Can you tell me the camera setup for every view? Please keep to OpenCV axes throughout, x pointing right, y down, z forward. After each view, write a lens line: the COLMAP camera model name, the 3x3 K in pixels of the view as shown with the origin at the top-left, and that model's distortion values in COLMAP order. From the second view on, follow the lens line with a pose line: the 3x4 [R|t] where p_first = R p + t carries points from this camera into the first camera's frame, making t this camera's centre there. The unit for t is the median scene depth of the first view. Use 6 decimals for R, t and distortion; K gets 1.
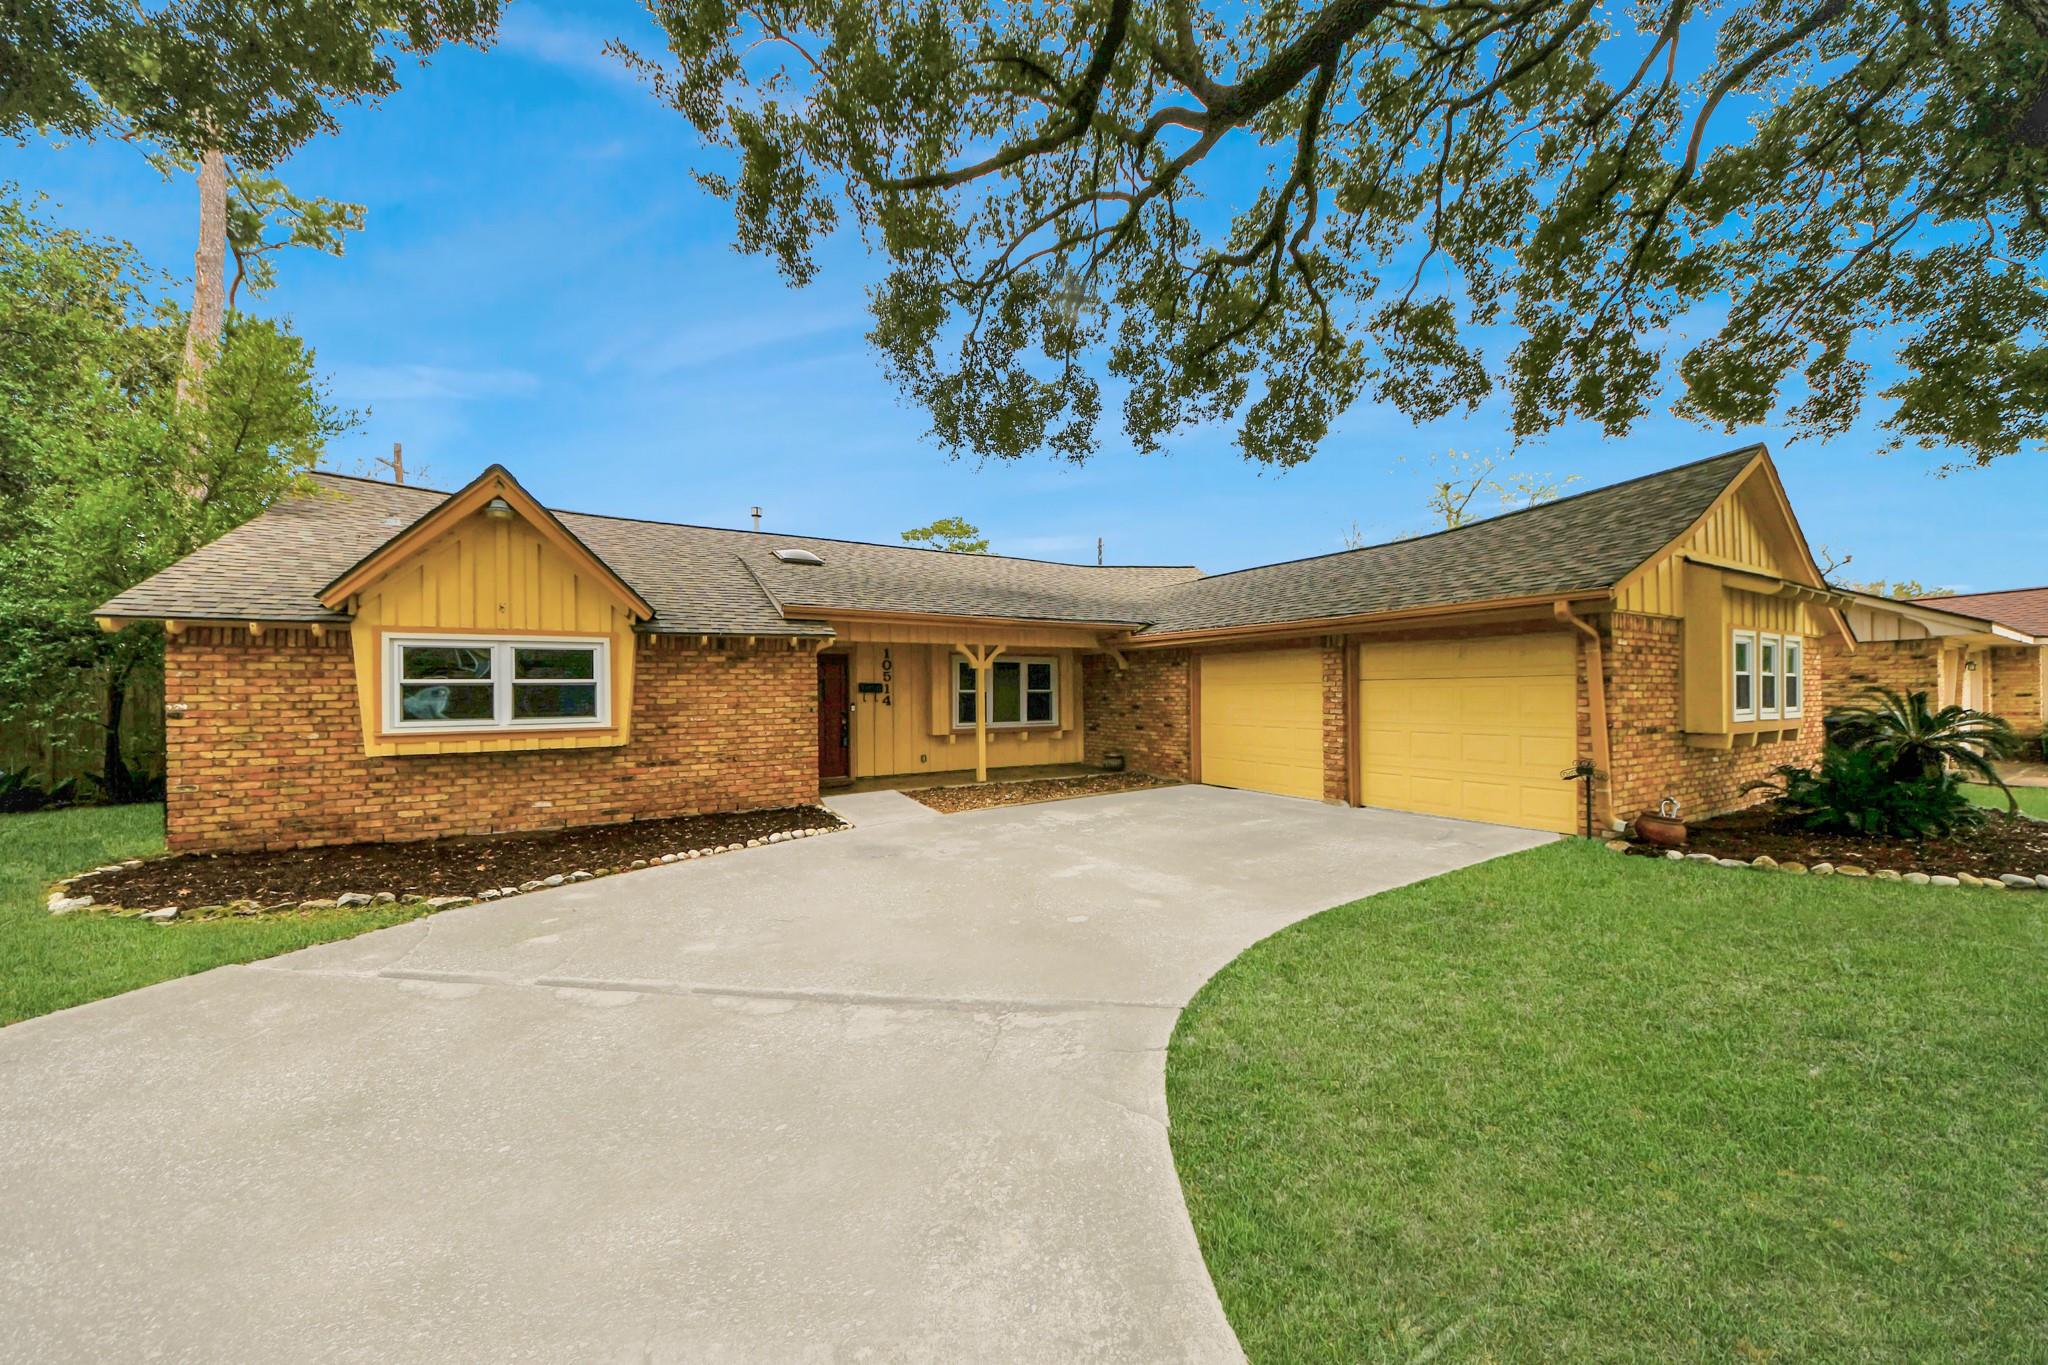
lens RADIAL K [[730.5, 0, 1024.1], [0, 730.5, 695.2], [0, 0, 1]] dist [0.024197, -0.016099]
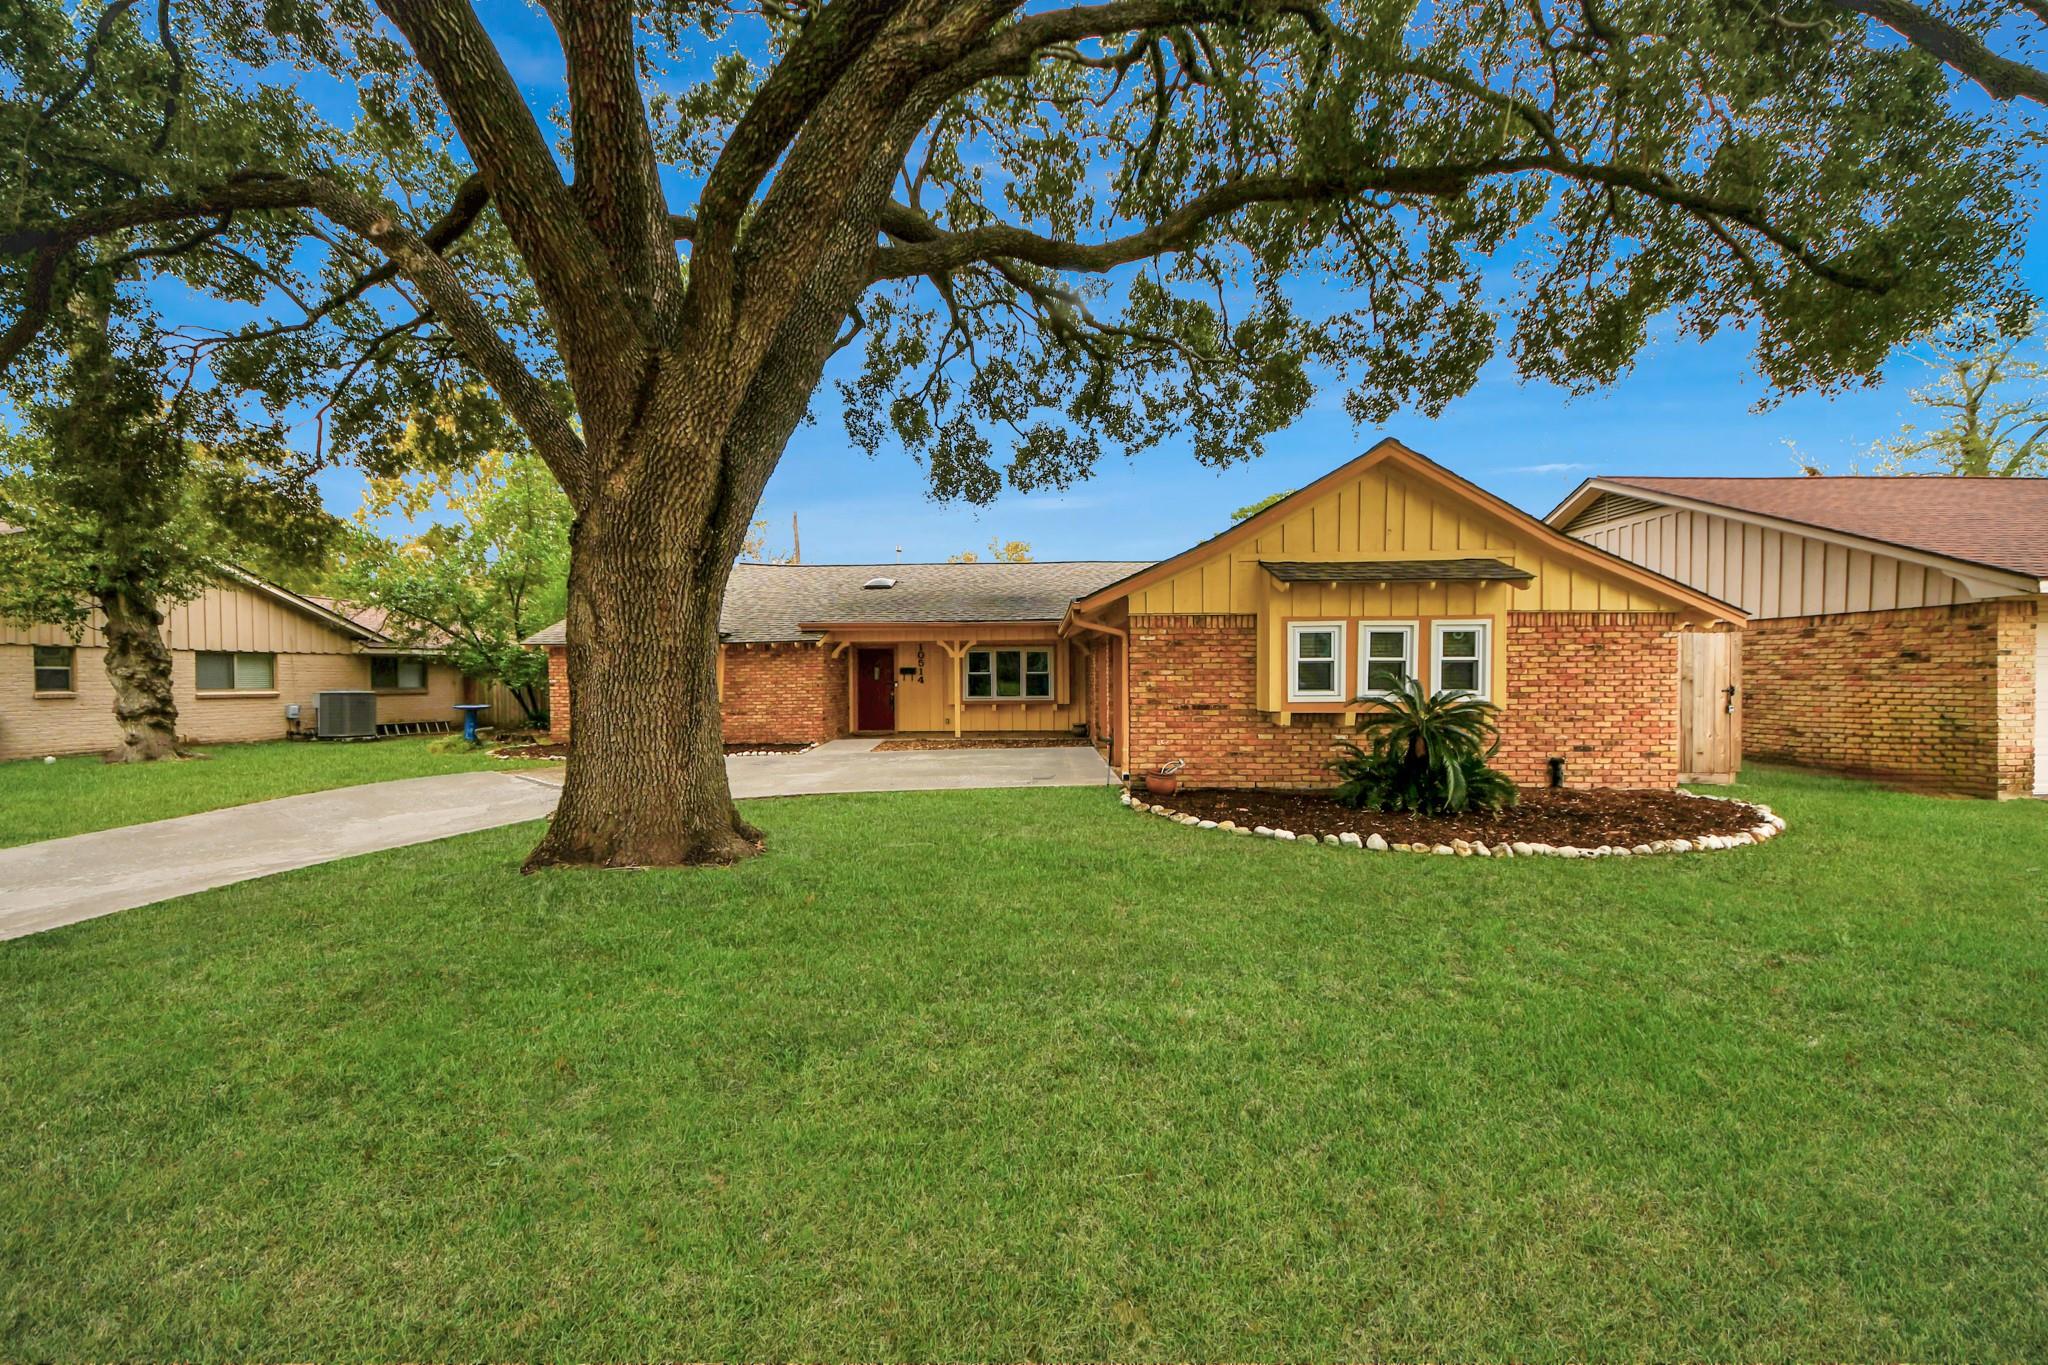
lens RADIAL K [[730.5, 0, 1024.1], [0, 730.5, 695.2], [0, 0, 1]] dist [0.024197, -0.016099]
pose [[0.844785, 0.016352, -0.534855, 0.802261], [0.000231, 0.999522, 0.030923, -0.007201], [0.535105, -0.026247, 0.844378, -0.119542]]
